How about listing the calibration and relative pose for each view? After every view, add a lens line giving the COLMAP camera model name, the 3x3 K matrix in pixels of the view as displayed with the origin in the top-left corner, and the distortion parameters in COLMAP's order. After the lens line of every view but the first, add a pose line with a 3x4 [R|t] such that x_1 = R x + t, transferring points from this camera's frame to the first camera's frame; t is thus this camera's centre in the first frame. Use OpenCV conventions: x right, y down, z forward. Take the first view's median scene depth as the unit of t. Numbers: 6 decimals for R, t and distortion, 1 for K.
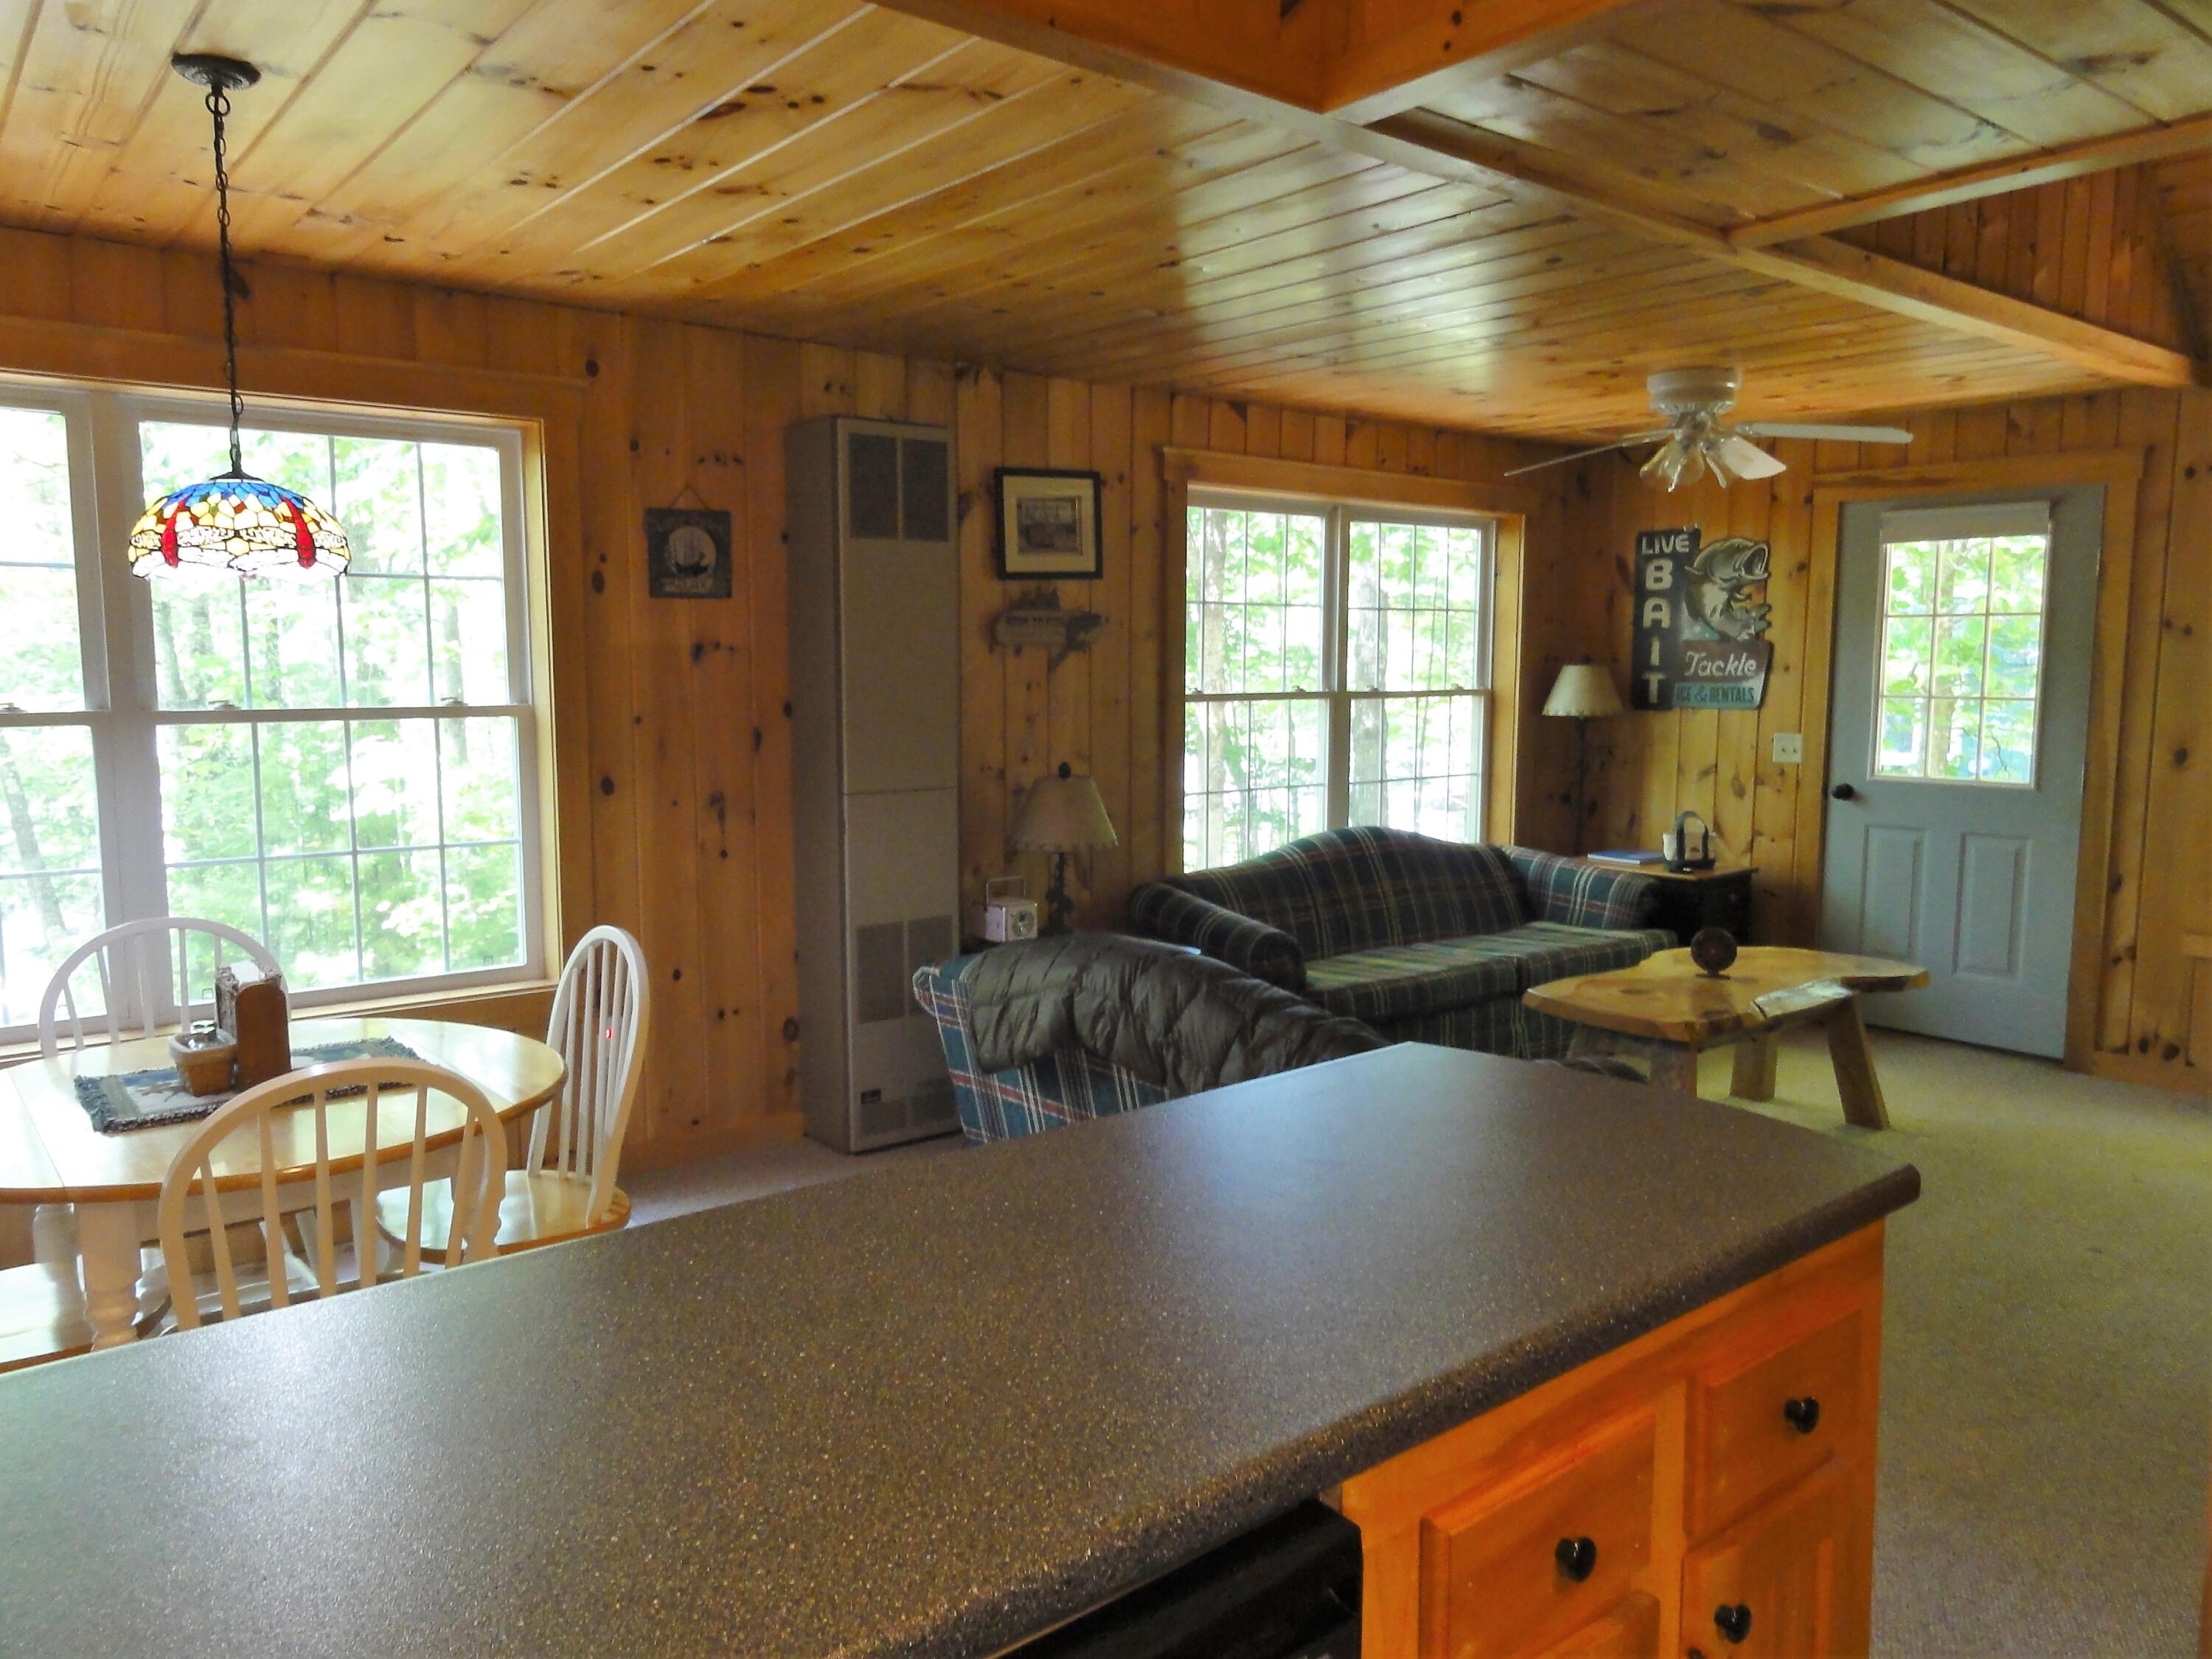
lens RADIAL K [[1574.4, 0, 1109.0], [0, 1574.4, 824.2], [0, 0, 1]] dist [-0.006729, 0.008627]
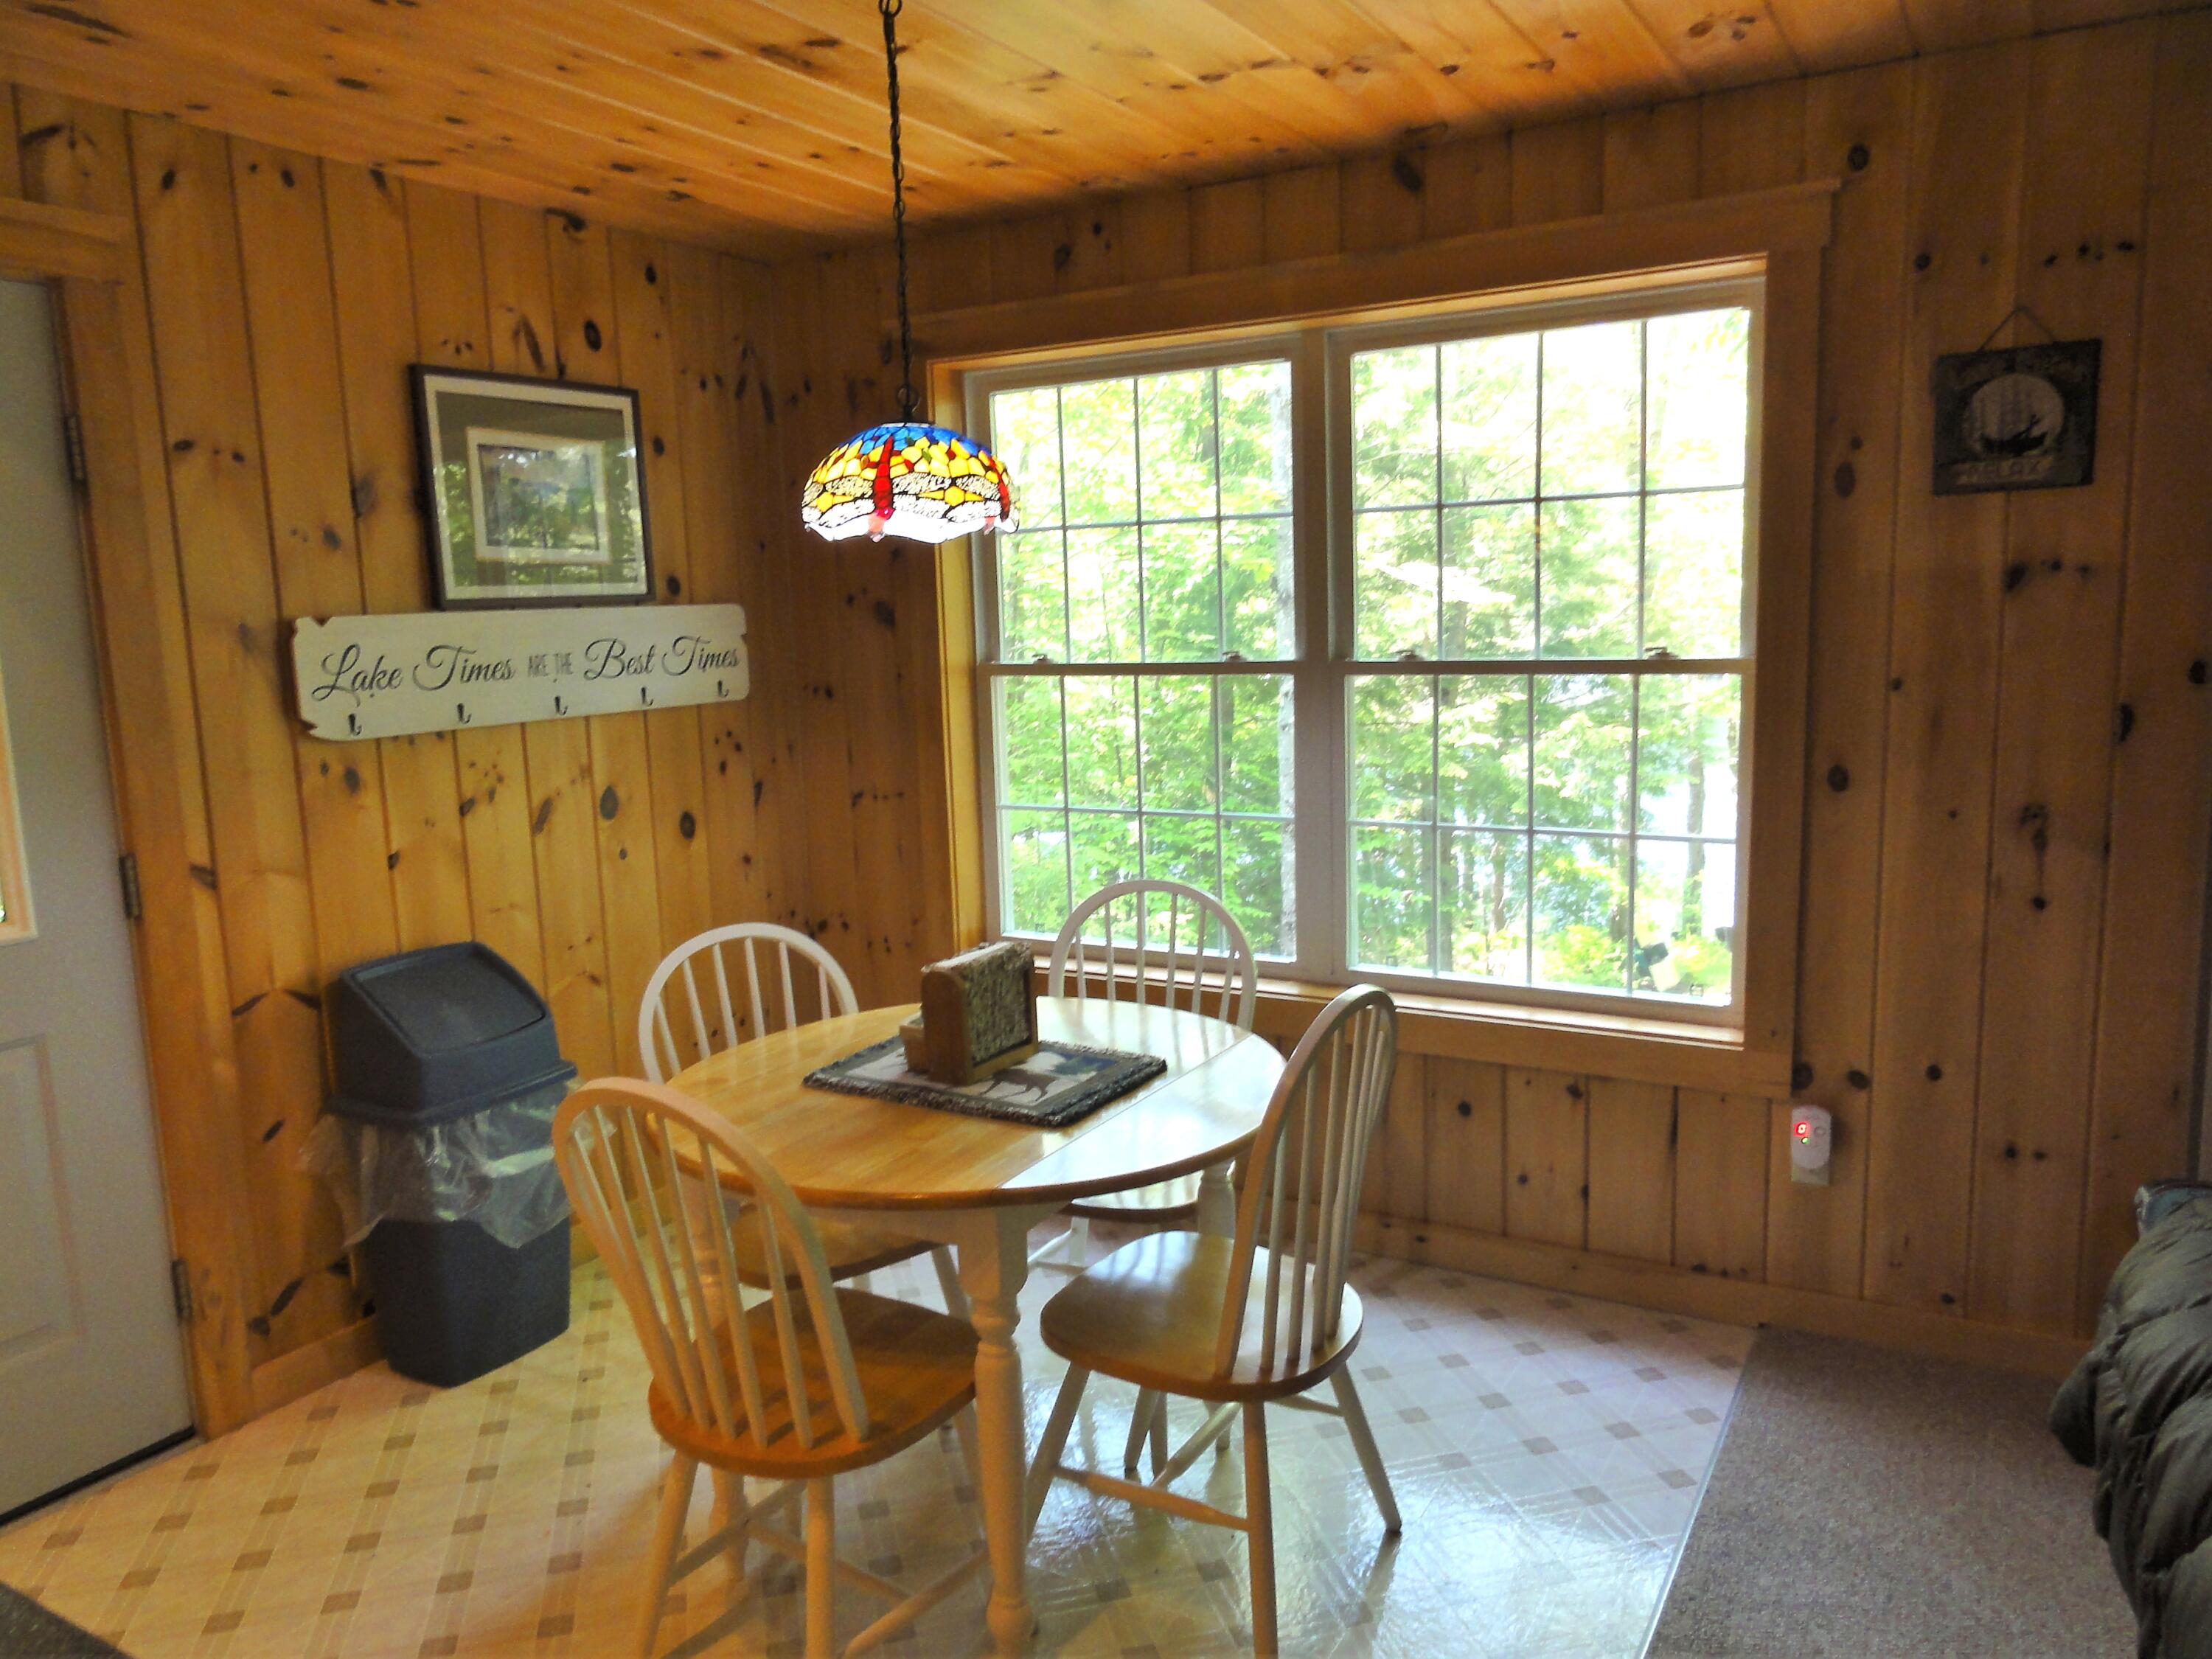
lens RADIAL K [[1574.4, 0, 1121.3], [0, 1574.4, 831.7], [0, 0, 1]] dist [-0.006729, 0.008627]
pose [[0.359699, 0.121323, -0.925147, 0.203671], [-0.068965, 0.992255, 0.103310, -0.050000], [0.930516, 0.026642, 0.365280, 0.450288]]
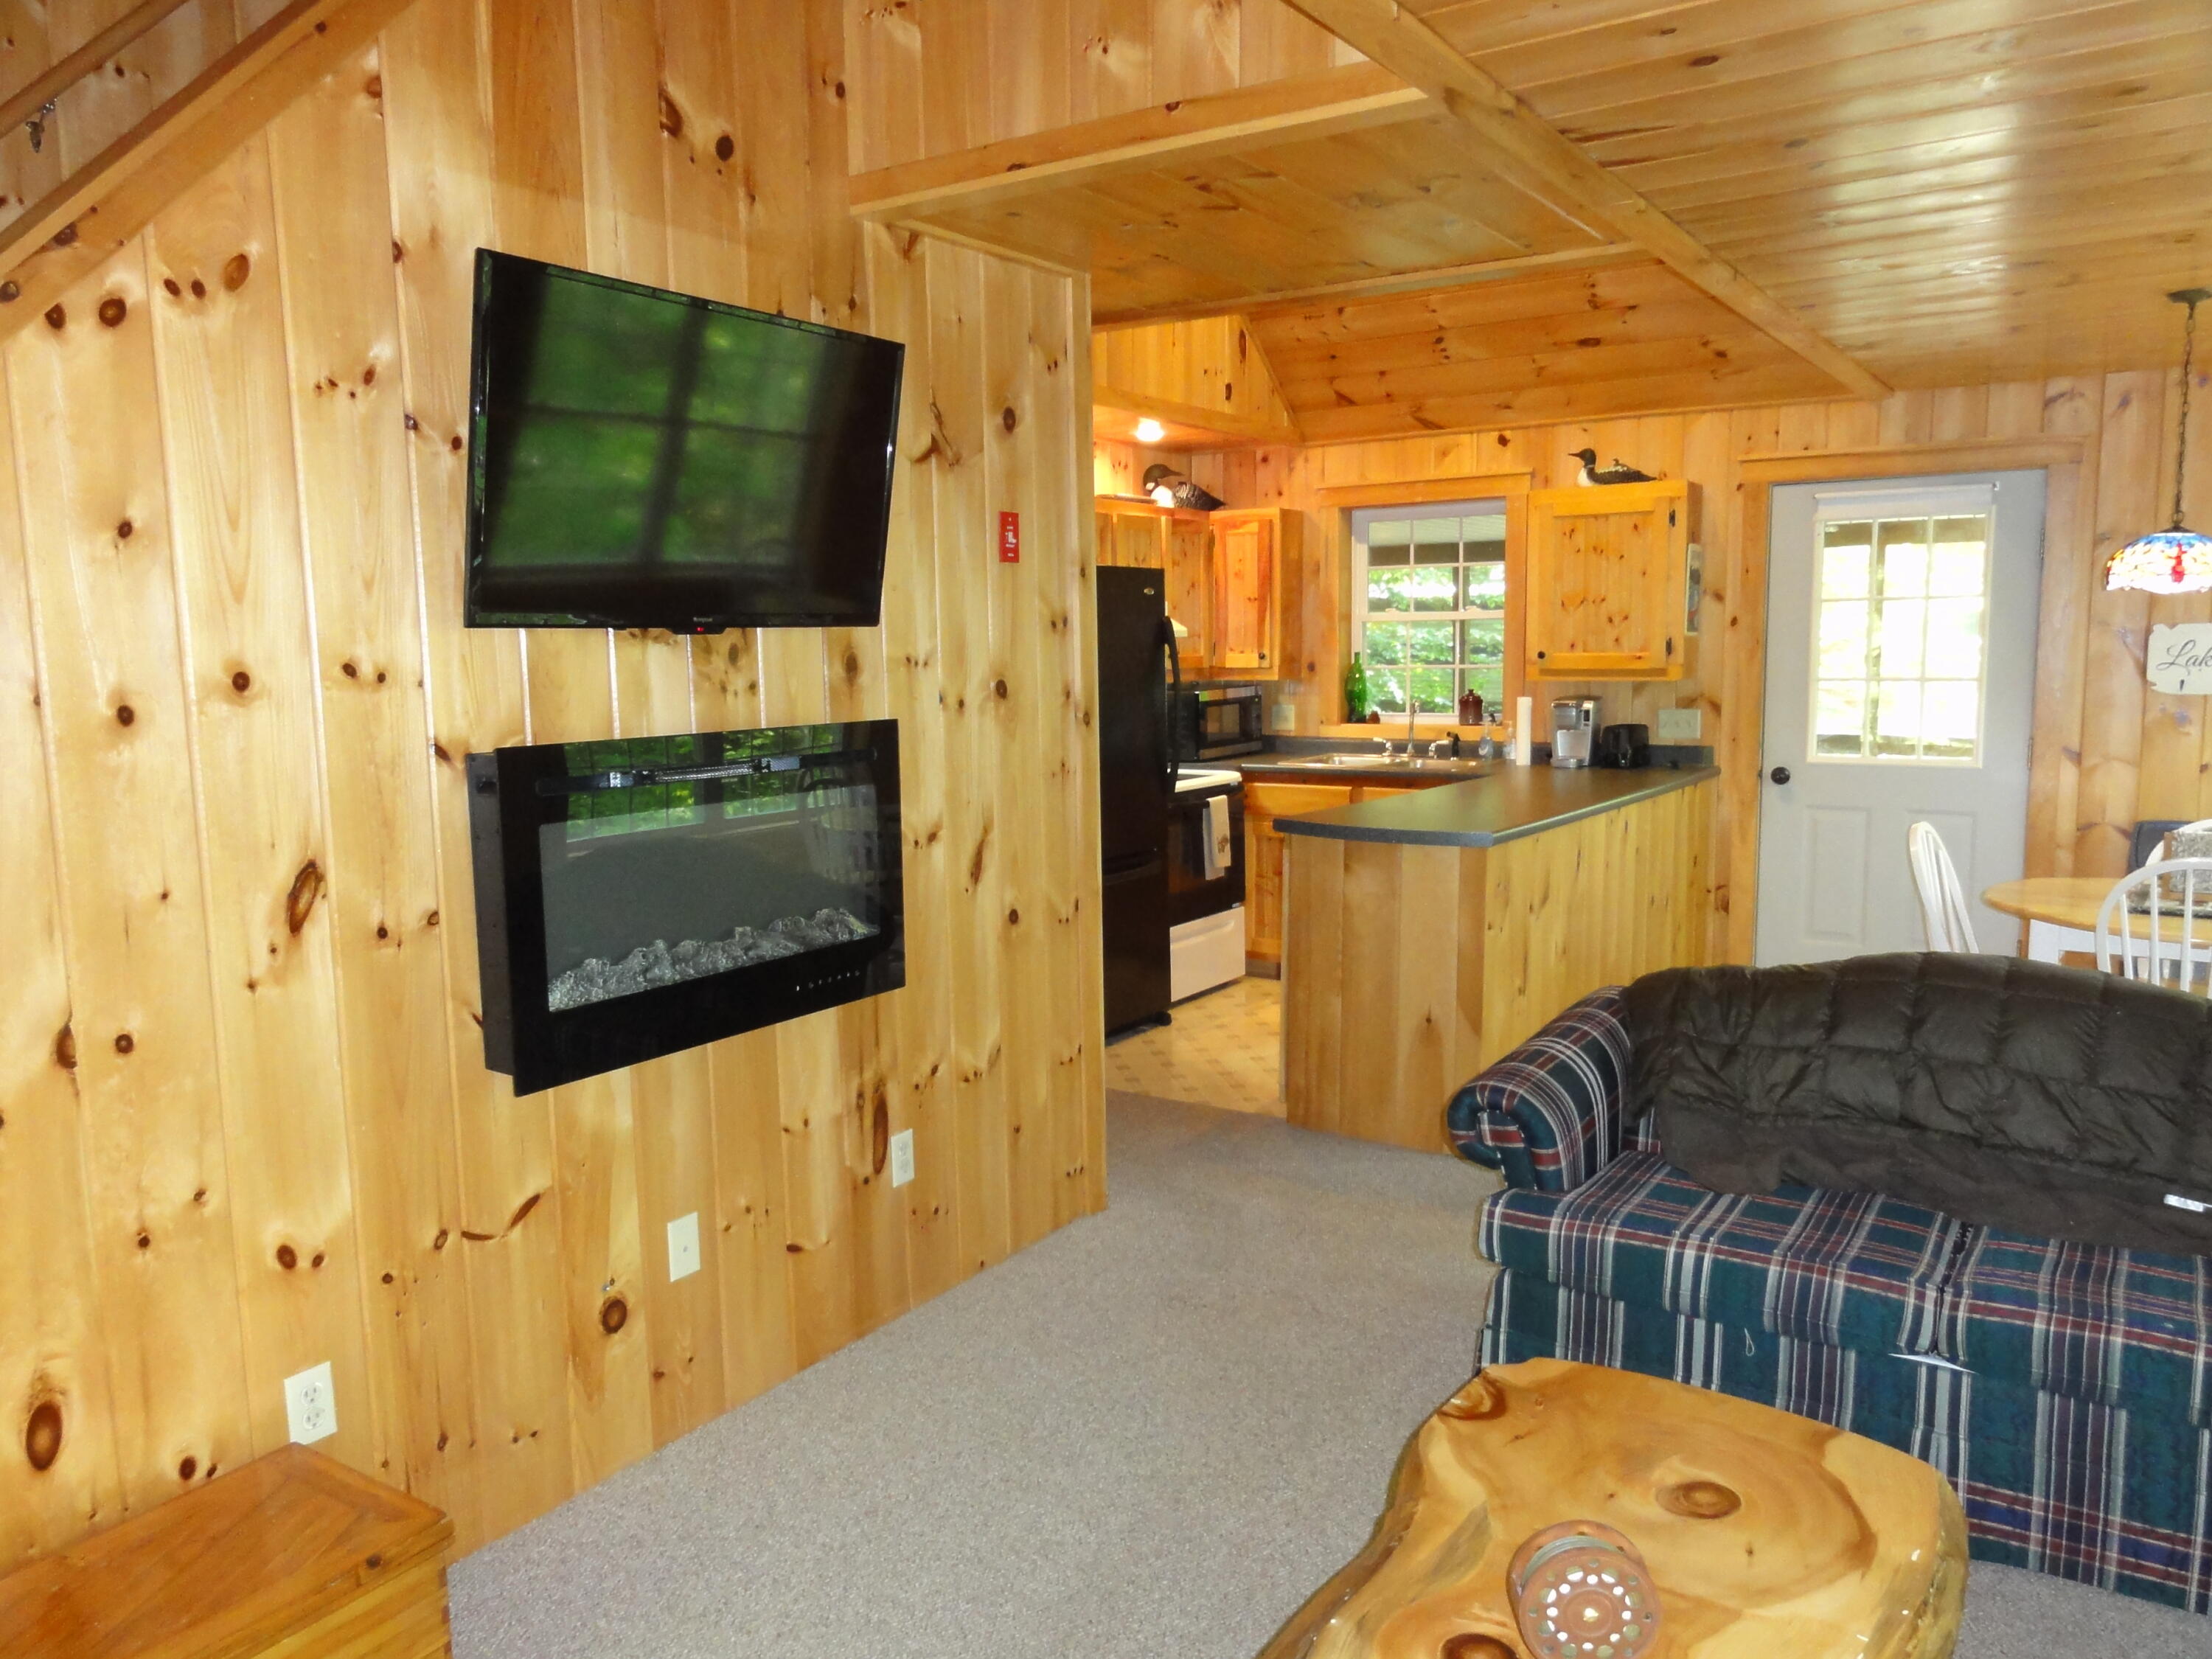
lens RADIAL K [[1574.4, 0, 1109.6], [0, 1574.4, 824.2], [0, 0, 1]] dist [-0.006729, 0.008627]
pose [[-0.952287, 0.048016, -0.301402, 0.611402], [-0.023136, 0.973348, 0.228162, -0.159886], [0.304325, 0.224249, -0.925796, 1.316730]]
